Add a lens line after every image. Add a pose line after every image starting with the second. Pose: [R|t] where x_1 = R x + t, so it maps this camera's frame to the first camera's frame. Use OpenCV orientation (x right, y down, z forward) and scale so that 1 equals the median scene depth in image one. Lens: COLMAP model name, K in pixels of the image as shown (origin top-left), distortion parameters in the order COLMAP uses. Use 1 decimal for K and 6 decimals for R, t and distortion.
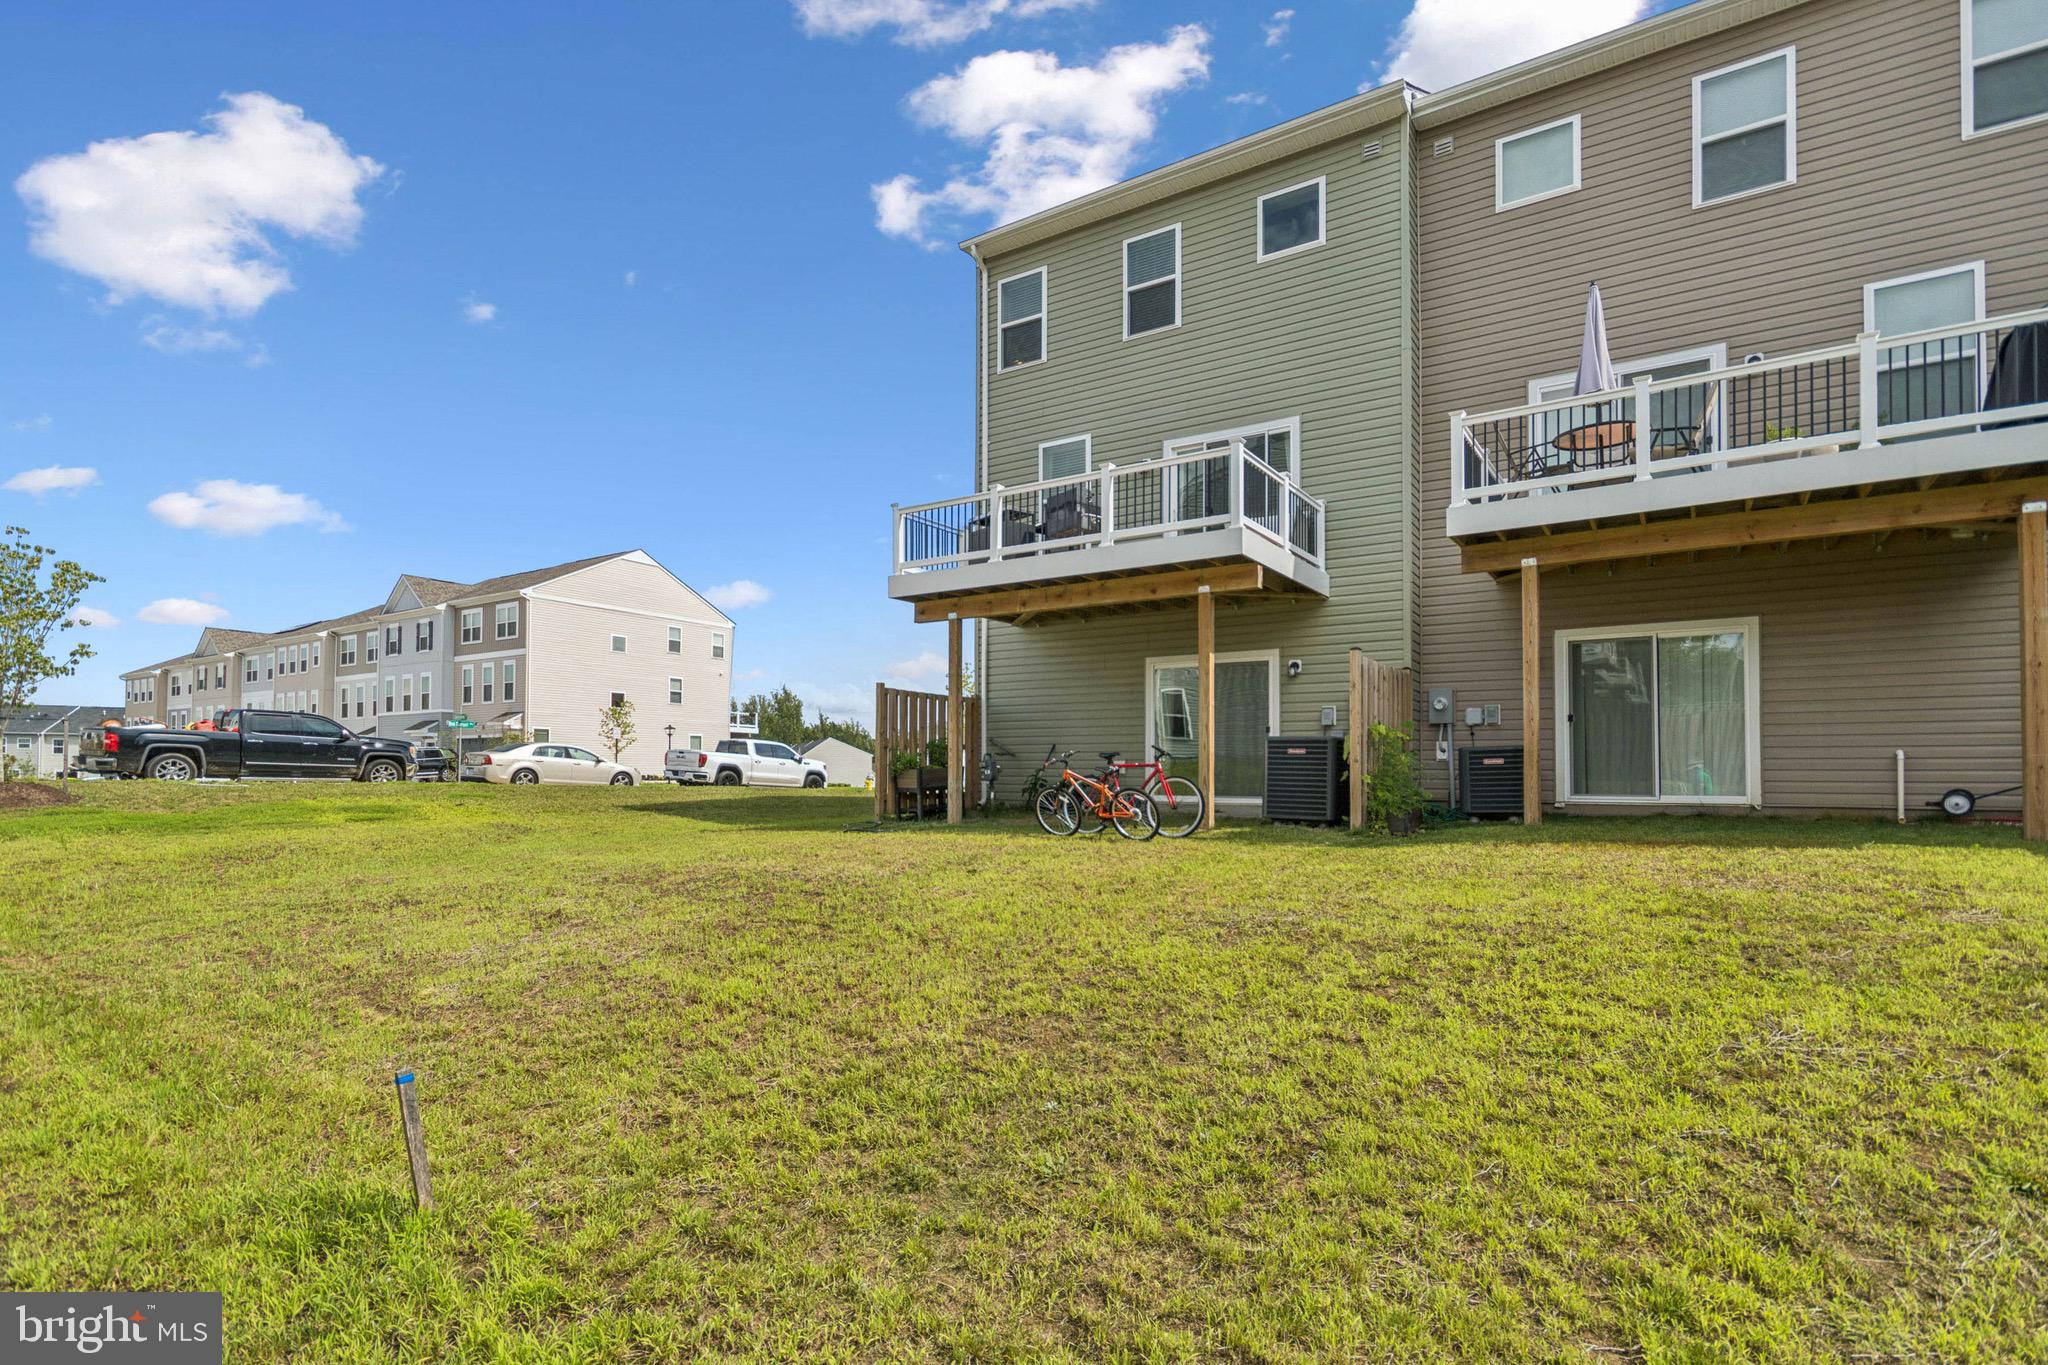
lens RADIAL K [[998.1, 0, 1025.1], [0, 998.1, 747.8], [0, 0, 1]] dist [-0.000135, -0.000621]
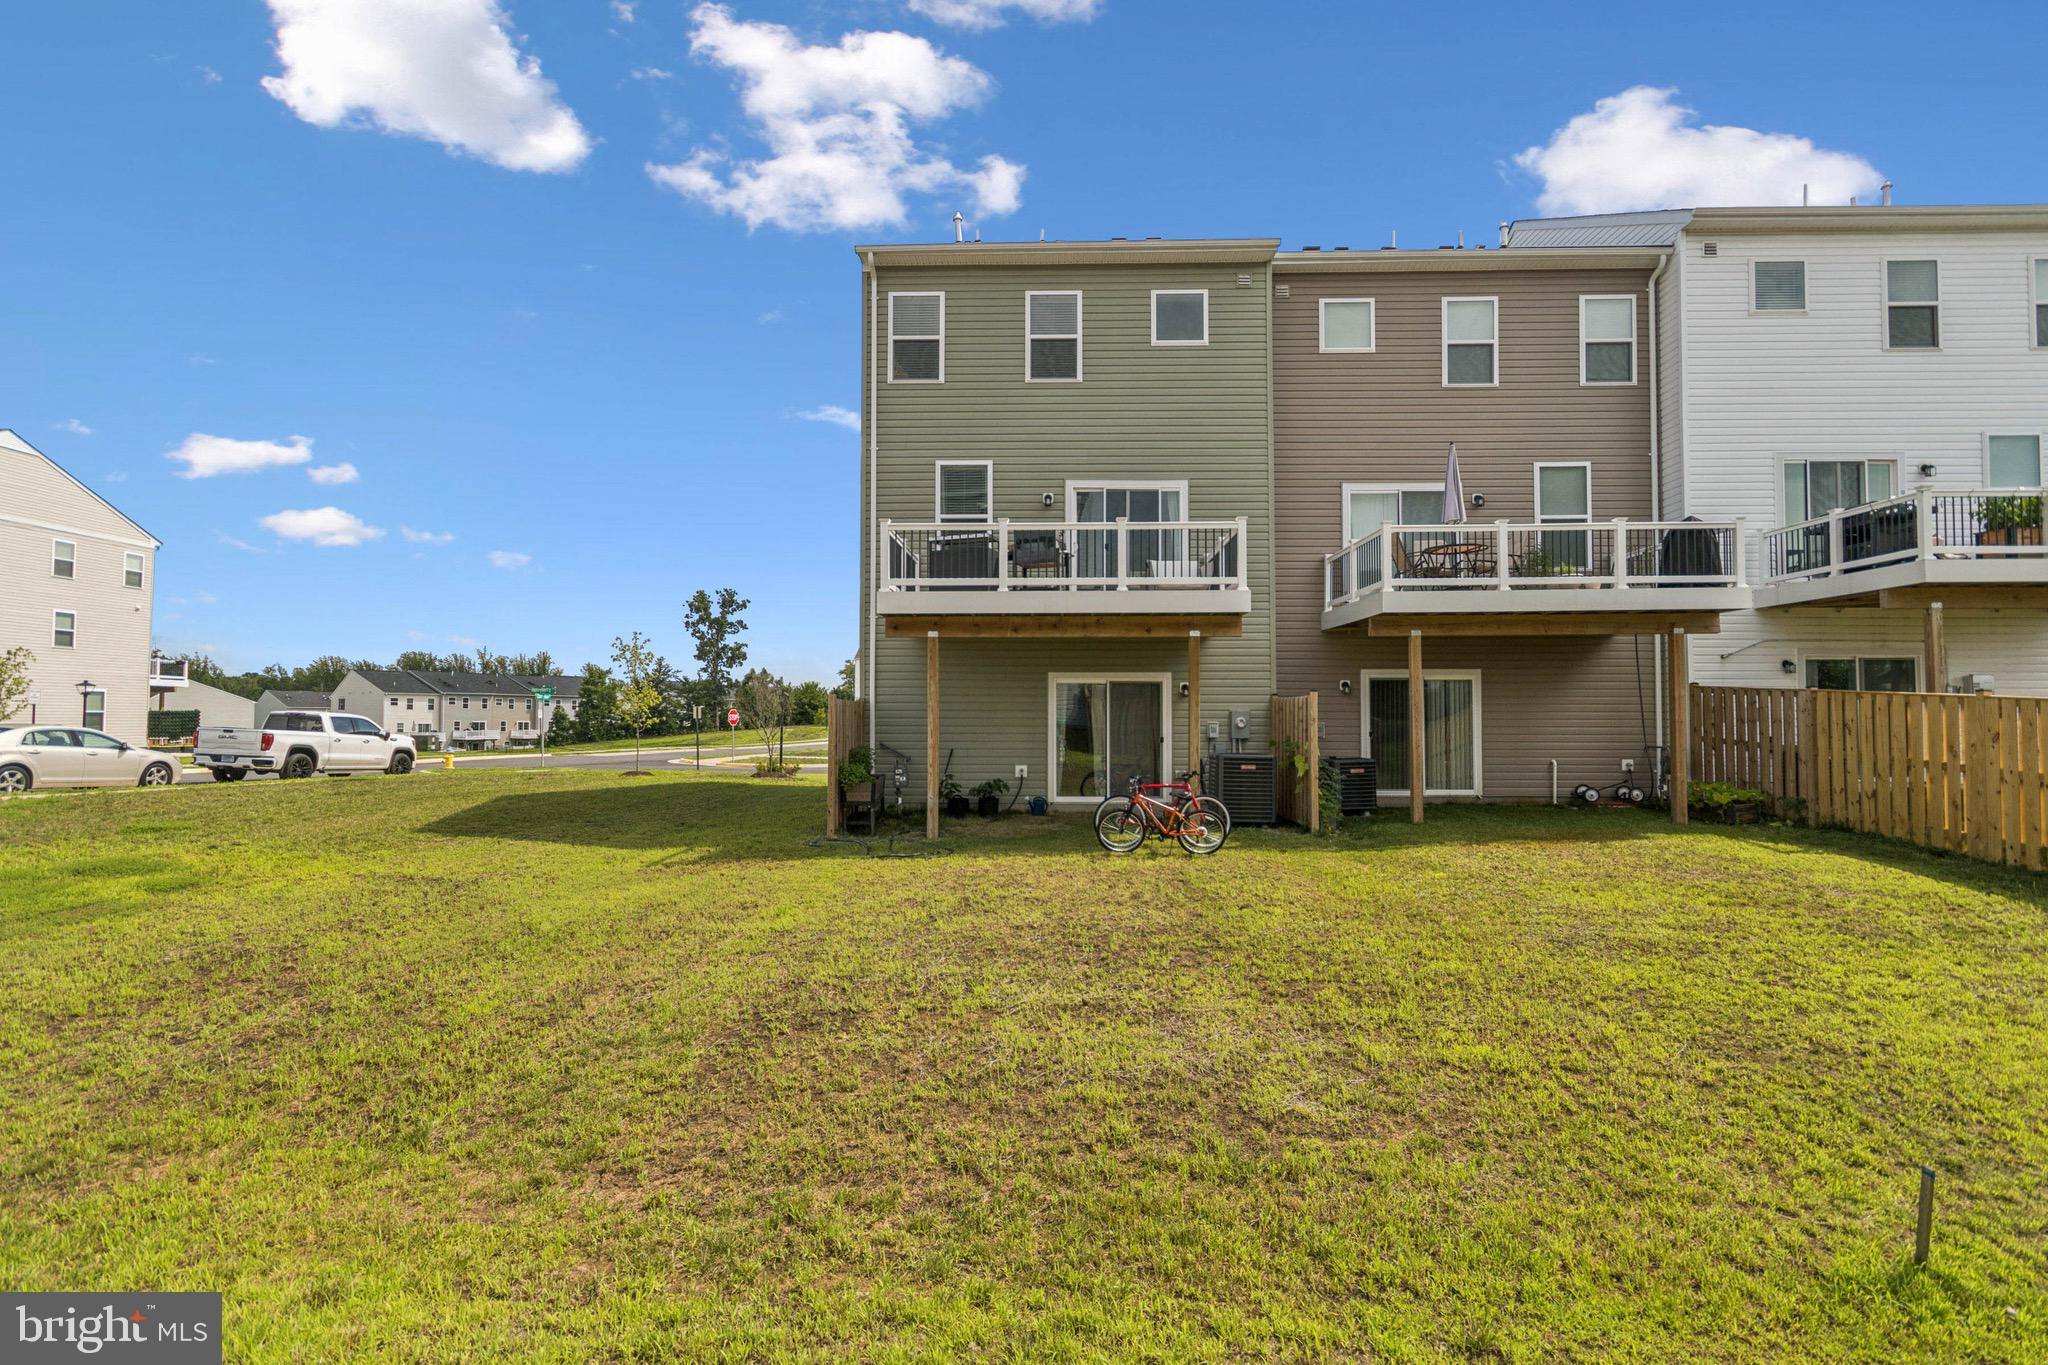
lens RADIAL K [[970.2, 0, 1024.0], [0, 970.2, 682.5], [0, 0, 1]] dist [-0.003248, 0.000200]
pose [[0.846229, 0.017710, 0.532525, -0.473304], [-0.012586, 0.999833, -0.013249, -0.063962], [-0.532671, 0.004509, 0.846310, 0.101166]]
